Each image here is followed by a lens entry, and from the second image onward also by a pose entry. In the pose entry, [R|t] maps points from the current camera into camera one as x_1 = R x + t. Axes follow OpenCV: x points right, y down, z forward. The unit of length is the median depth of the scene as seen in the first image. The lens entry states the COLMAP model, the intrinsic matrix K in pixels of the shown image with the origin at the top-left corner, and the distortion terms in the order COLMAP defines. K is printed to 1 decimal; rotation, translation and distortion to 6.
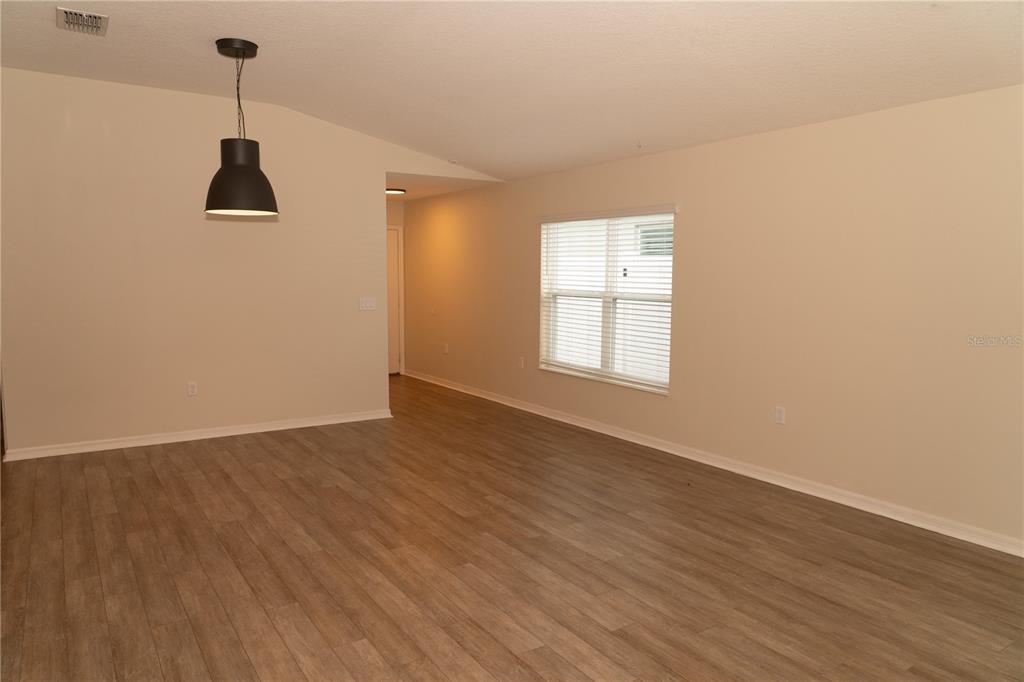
lens RADIAL K [[697.7, 0, 513.0], [0, 697.7, 340.9], [0, 0, 1]] dist [-0.022996, 0.016185]
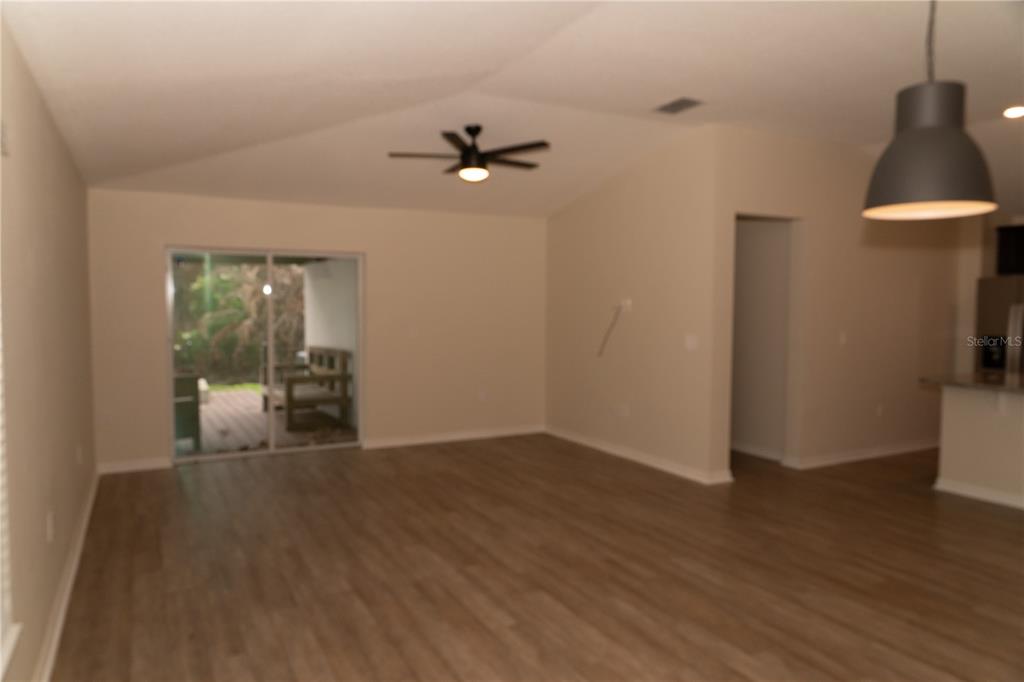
lens RADIAL K [[697.7, 0, 512.0], [0, 697.7, 339.1], [0, 0, 1]] dist [-0.022996, 0.016185]
pose [[-0.995241, -0.018316, 0.095703, -0.112398], [-0.003680, 0.988539, 0.150920, -0.190870], [-0.097371, 0.149849, -0.983902, 1.865970]]
